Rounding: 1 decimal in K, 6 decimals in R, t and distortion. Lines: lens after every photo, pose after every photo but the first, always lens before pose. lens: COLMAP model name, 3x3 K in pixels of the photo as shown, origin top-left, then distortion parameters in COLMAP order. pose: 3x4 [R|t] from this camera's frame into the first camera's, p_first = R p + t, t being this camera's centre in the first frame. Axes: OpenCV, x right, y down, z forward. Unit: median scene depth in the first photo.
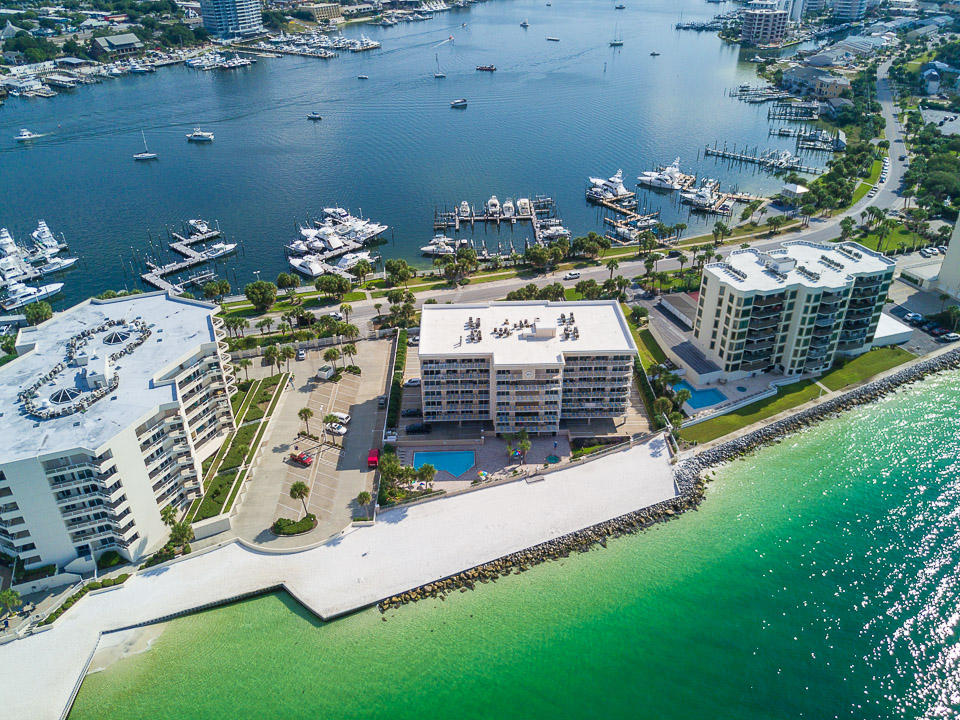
lens RADIAL K [[740.5, 0, 480.0], [0, 740.5, 360.0], [0, 0, 1]] dist [0.001318, 0.005476]
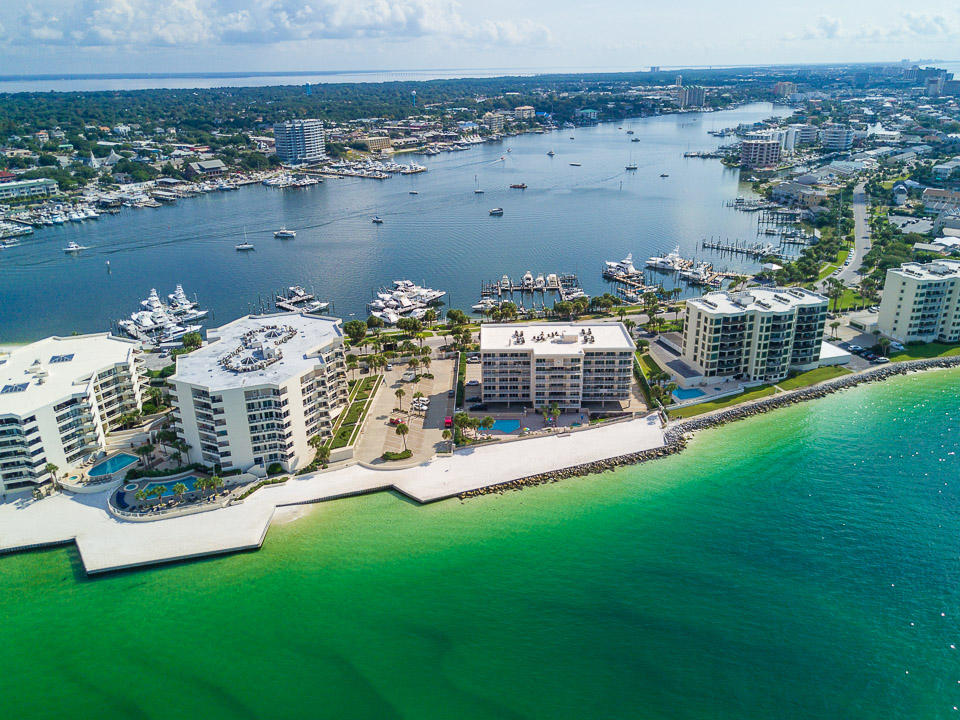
lens RADIAL K [[740.5, 0, 480.0], [0, 740.5, 360.0], [0, 0, 1]] dist [0.001318, 0.005476]
pose [[0.999396, 0.007807, -0.033865, -0.030056], [-0.013197, 0.986707, -0.161973, 0.197156], [0.032151, 0.162322, 0.986214, -0.324866]]
